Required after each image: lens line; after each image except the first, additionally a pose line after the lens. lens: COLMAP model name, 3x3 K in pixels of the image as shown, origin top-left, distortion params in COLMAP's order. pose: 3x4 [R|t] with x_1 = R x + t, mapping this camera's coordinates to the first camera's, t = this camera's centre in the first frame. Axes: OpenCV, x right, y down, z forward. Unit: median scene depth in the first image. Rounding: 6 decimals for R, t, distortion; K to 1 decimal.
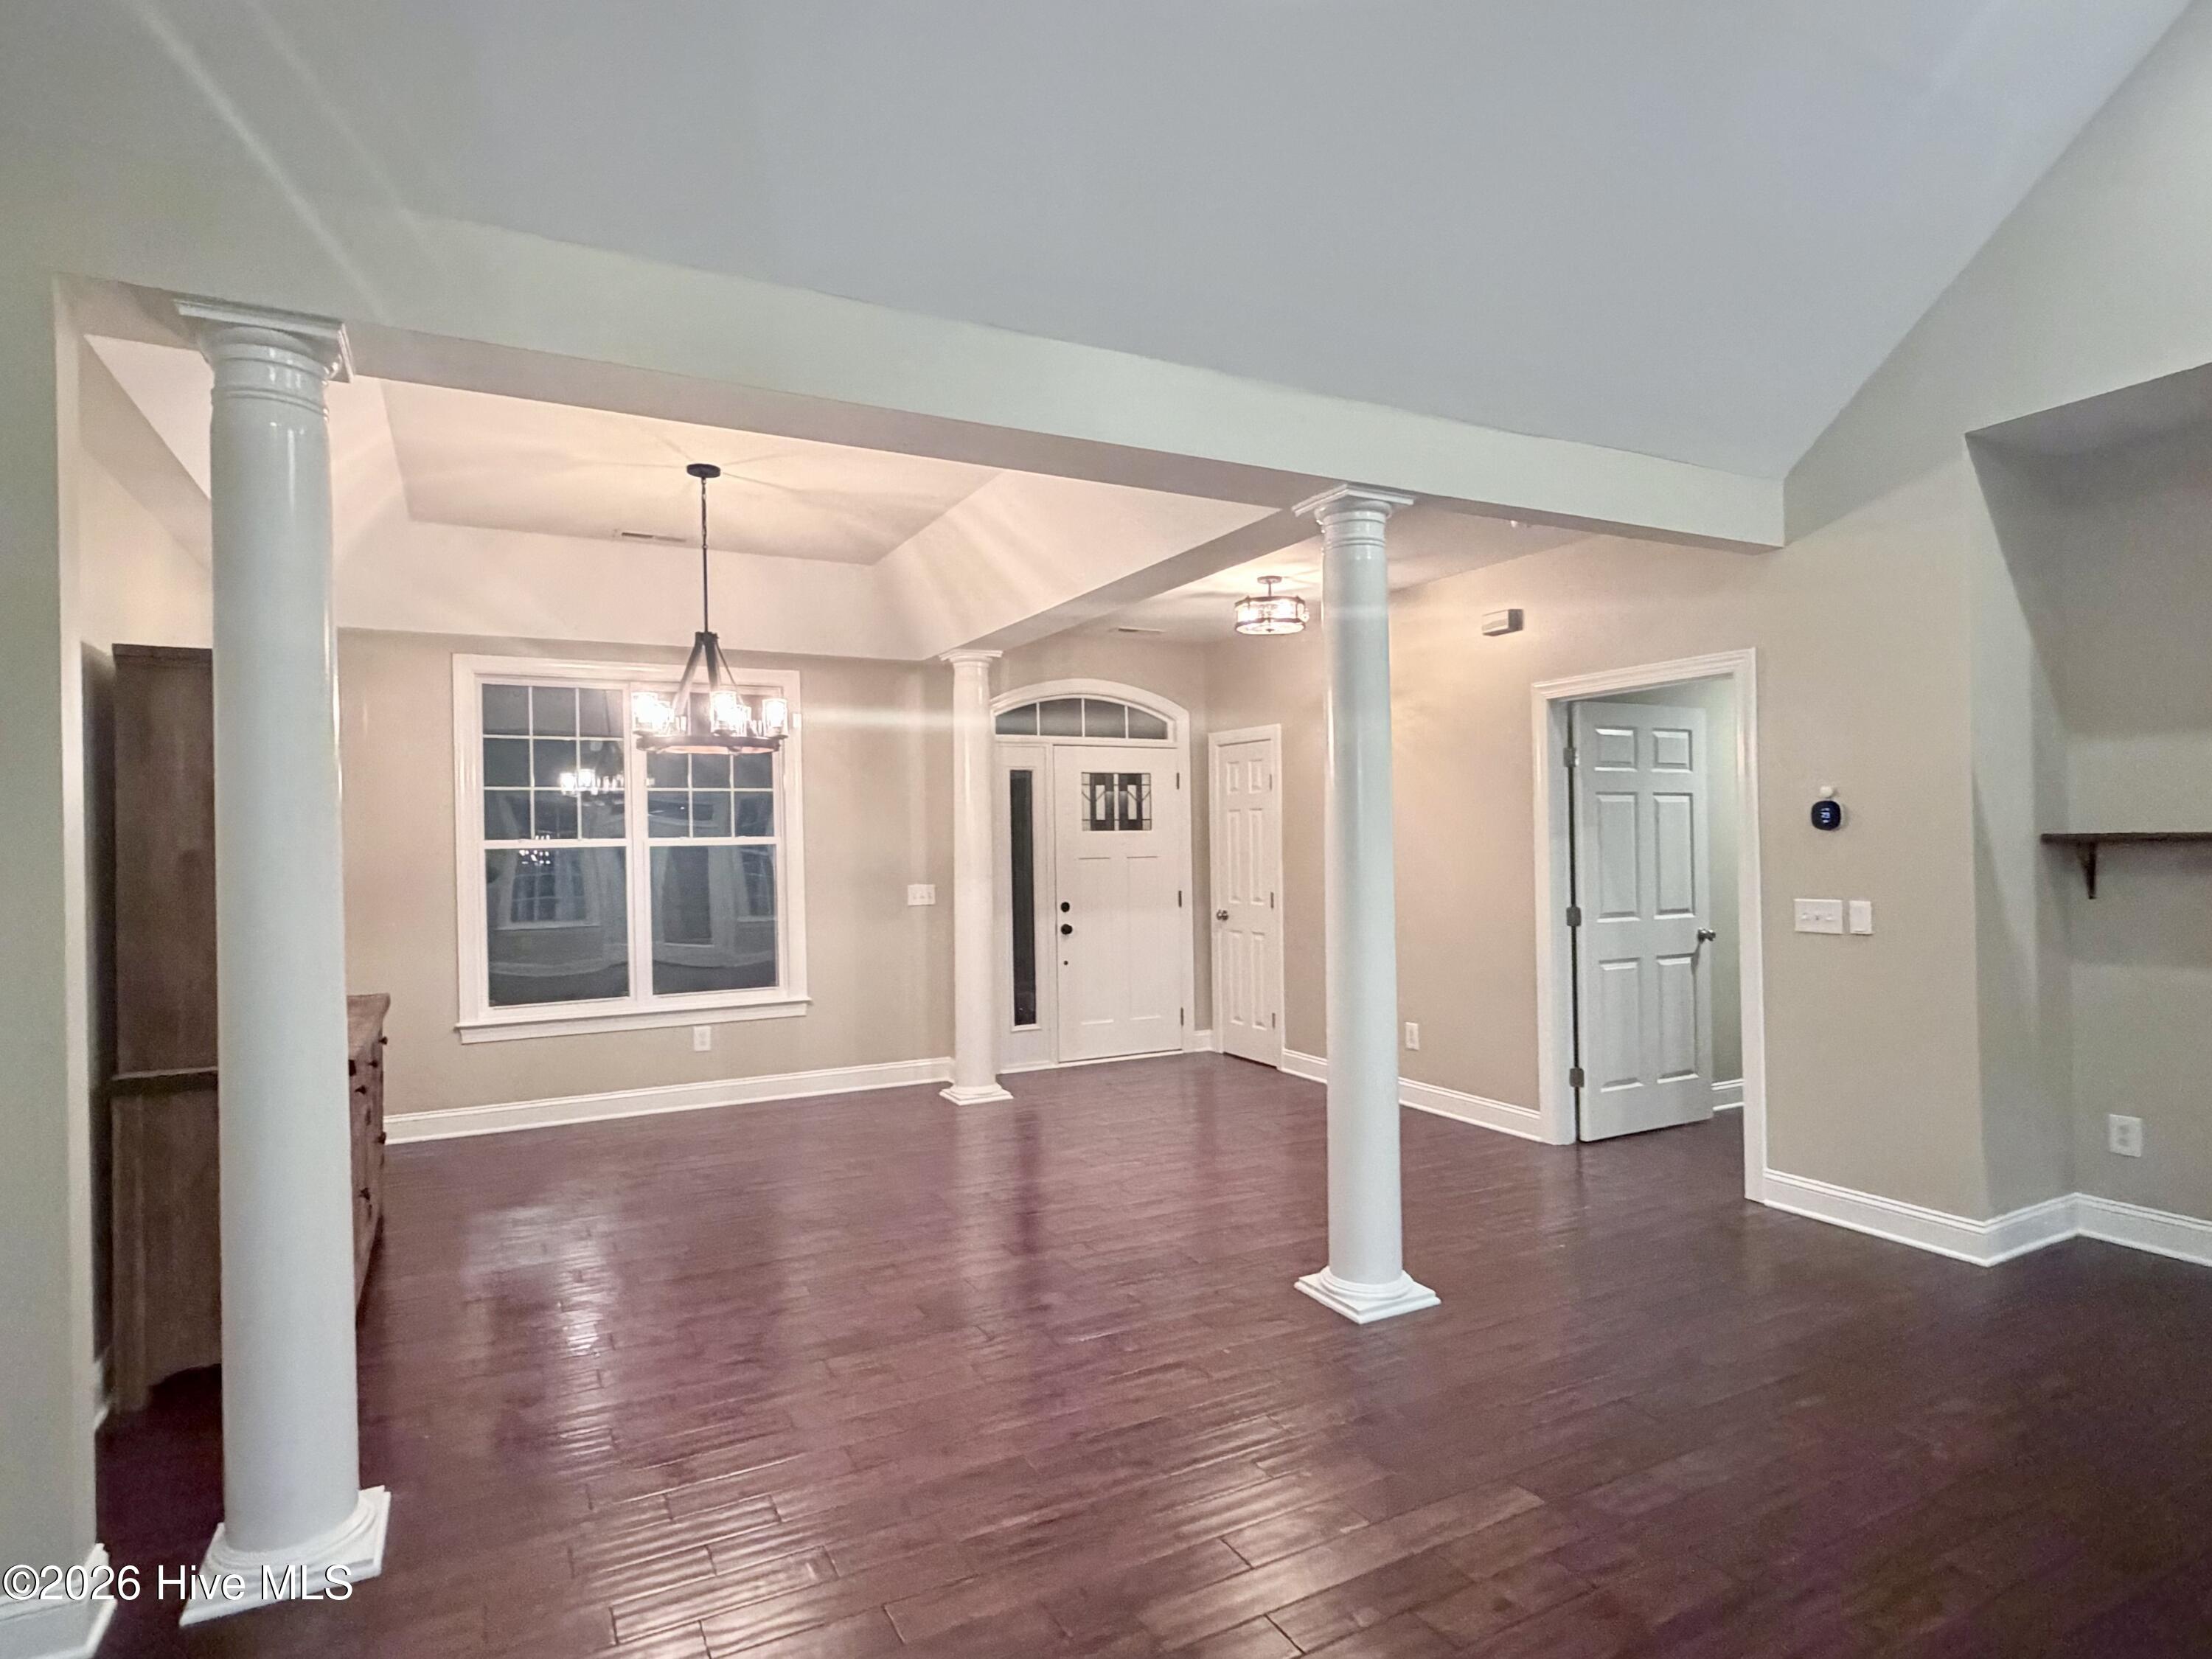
lens RADIAL K [[1195.9, 0, 1106.0], [0, 1195.9, 829.5], [0, 0, 1]] dist [0.000030, -0.000018]
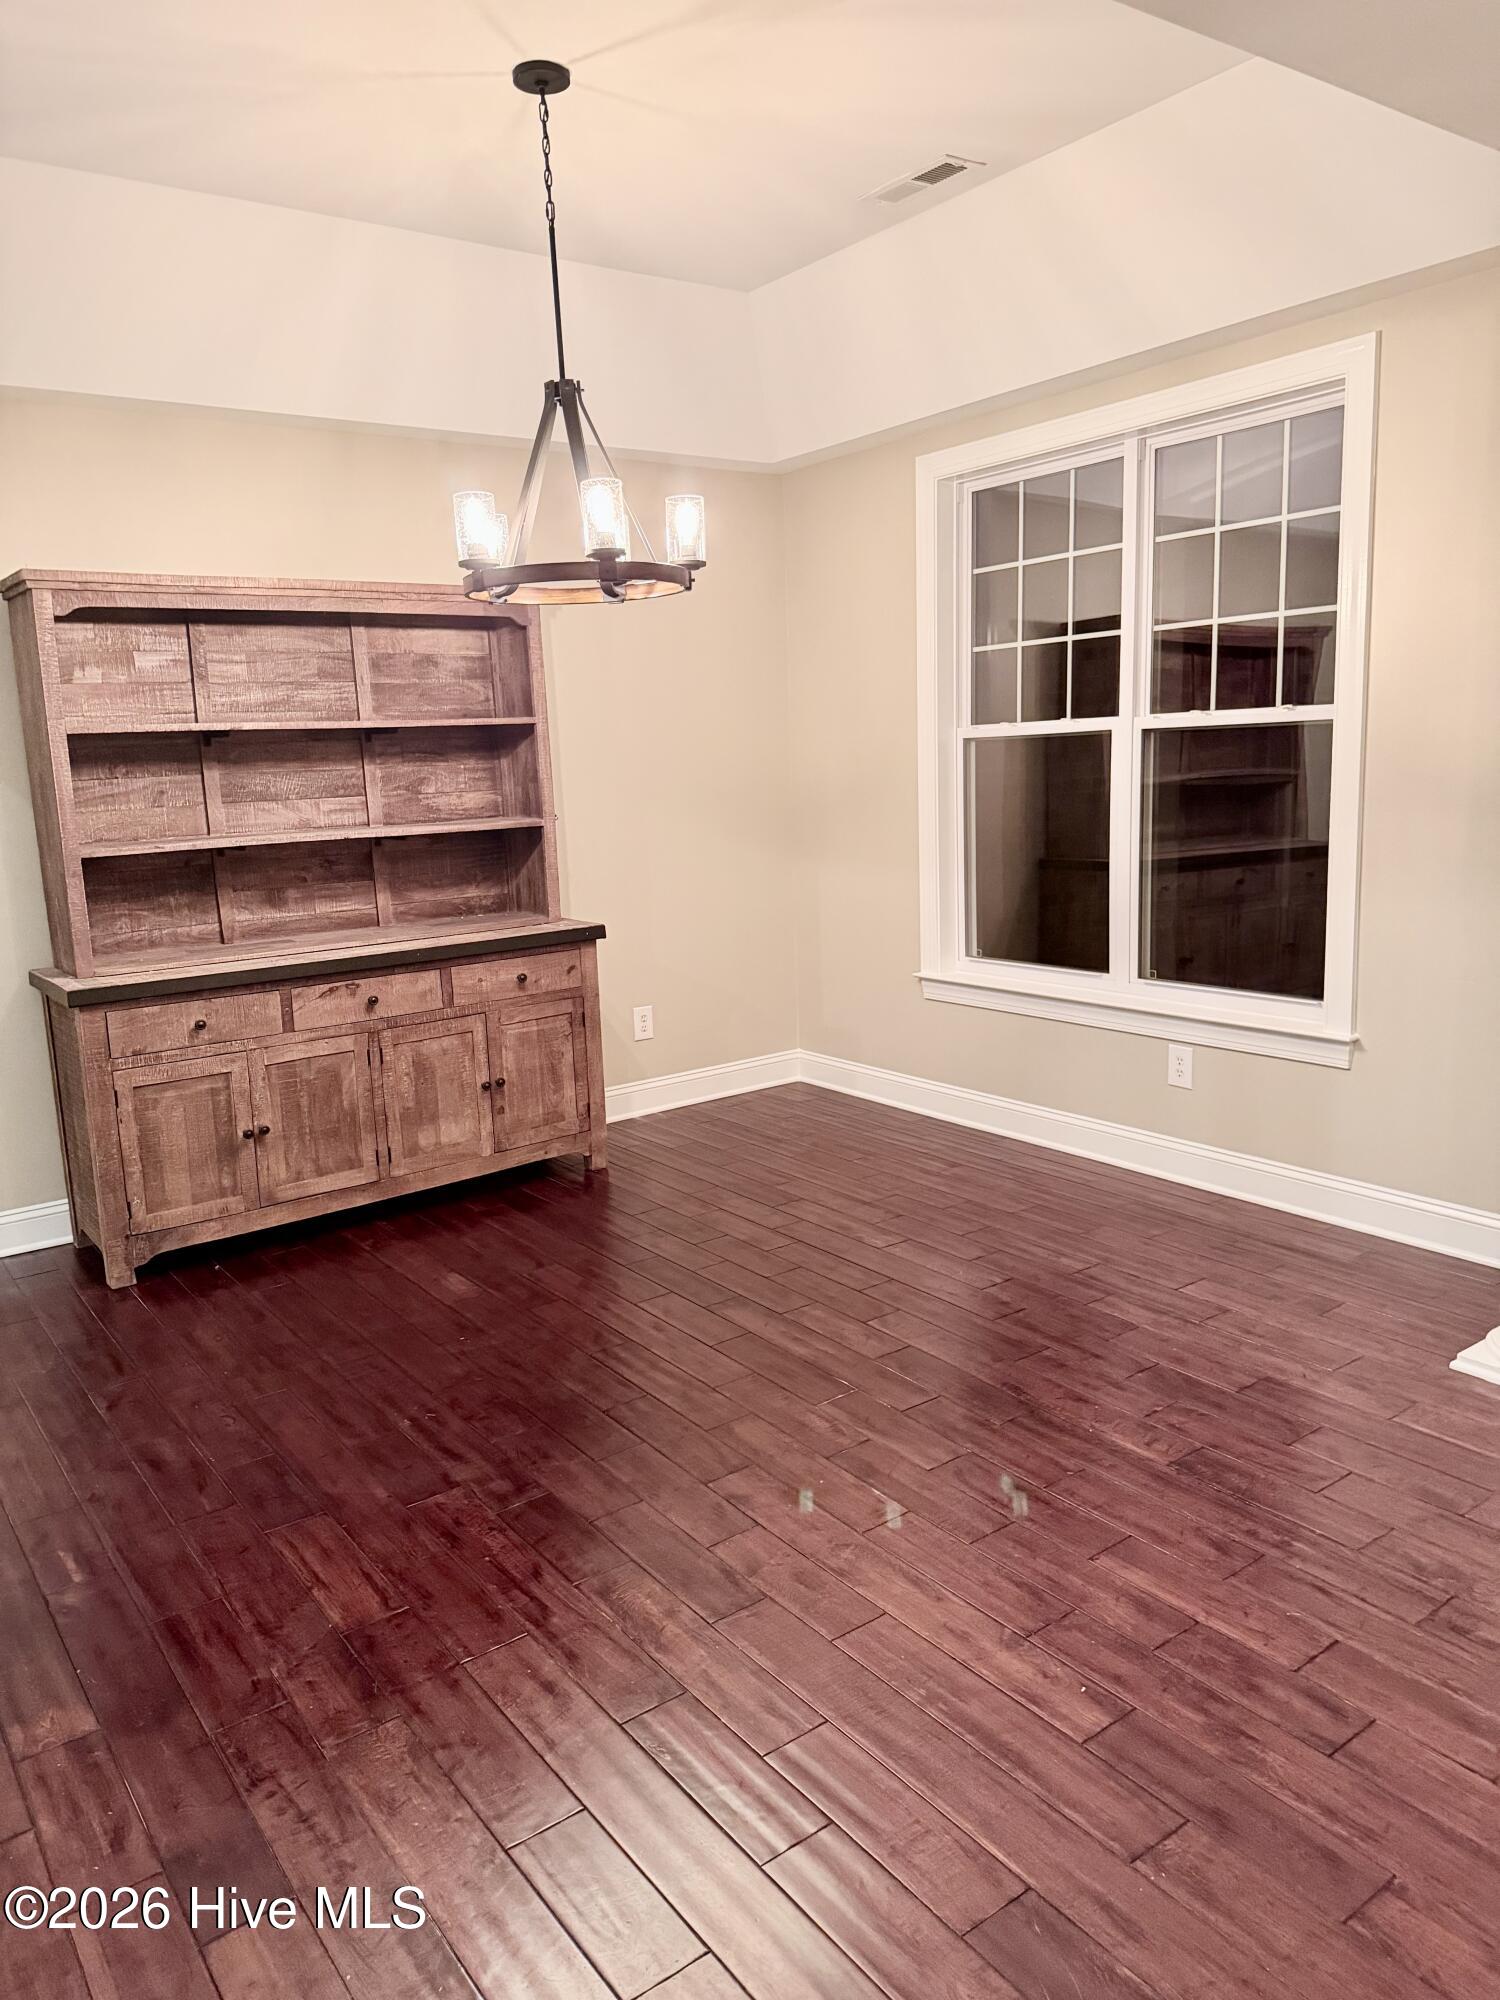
lens RADIAL K [[1429.8, 0, 750.0], [0, 1429.8, 1000.0], [0, 0, 1]] dist [-0.003225, -0.002997]
pose [[0.150881, 0.181417, -0.971763, 0.297737], [0.050455, 0.980322, 0.190849, 0.001435], [0.987264, -0.077826, 0.138758, 0.707195]]
